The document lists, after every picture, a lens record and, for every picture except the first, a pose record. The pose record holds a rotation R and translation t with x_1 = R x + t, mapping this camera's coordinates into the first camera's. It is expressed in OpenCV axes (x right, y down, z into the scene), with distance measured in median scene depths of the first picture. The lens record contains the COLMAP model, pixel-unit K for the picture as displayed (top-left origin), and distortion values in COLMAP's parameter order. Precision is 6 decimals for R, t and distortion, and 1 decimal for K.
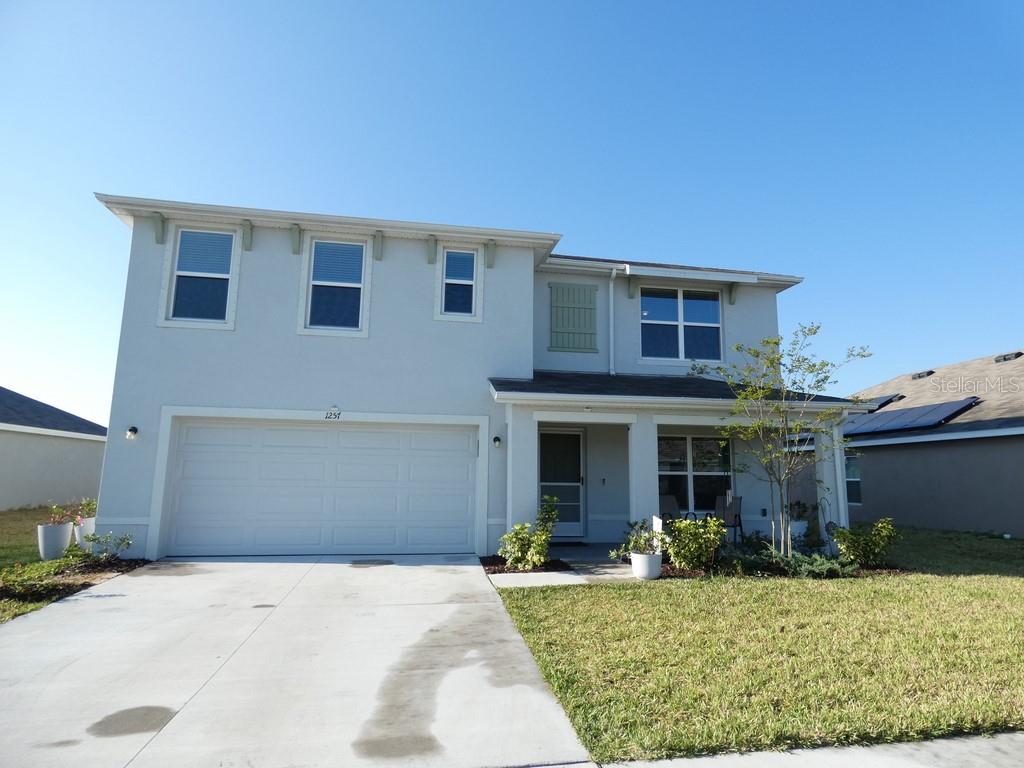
lens RADIAL K [[608.9, 0, 512.0], [0, 608.9, 384.0], [0, 0, 1]] dist [0.005778, 0.001493]
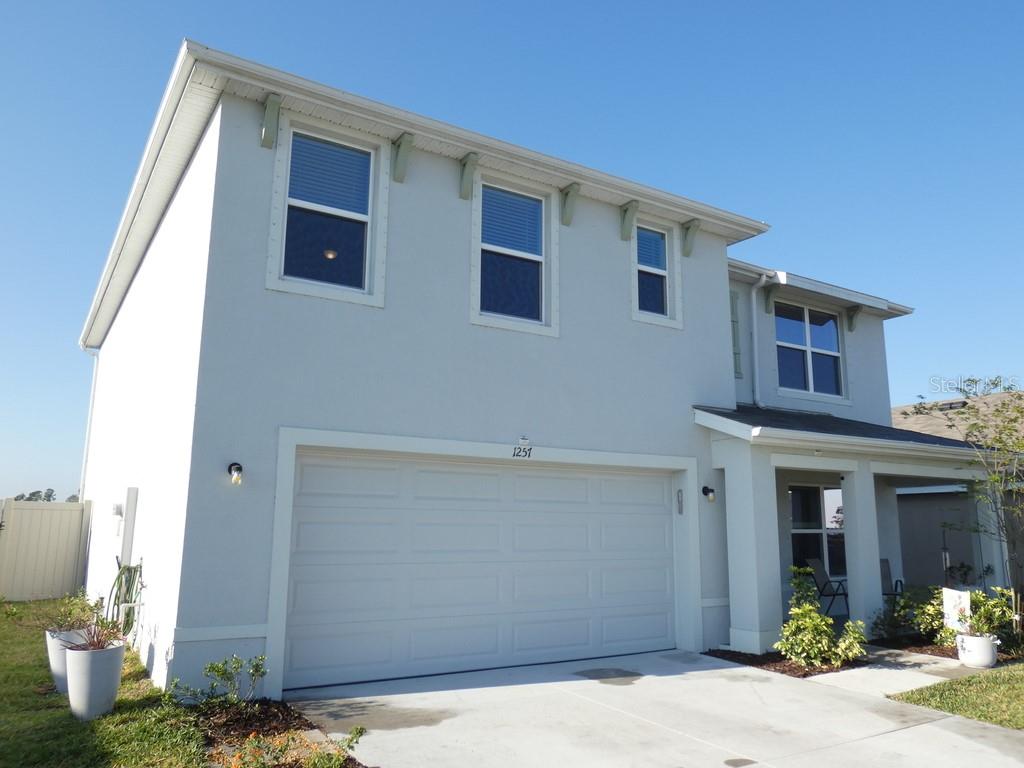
lens RADIAL K [[783.9, 0, 512.0], [0, 783.9, 384.0], [0, 0, 1]] dist [-0.004900, 0.001959]
pose [[0.921404, 0.061340, 0.383735, -0.599177], [-0.050225, 0.997979, -0.038929, 0.011765], [-0.385348, 0.016596, 0.922622, 0.212122]]
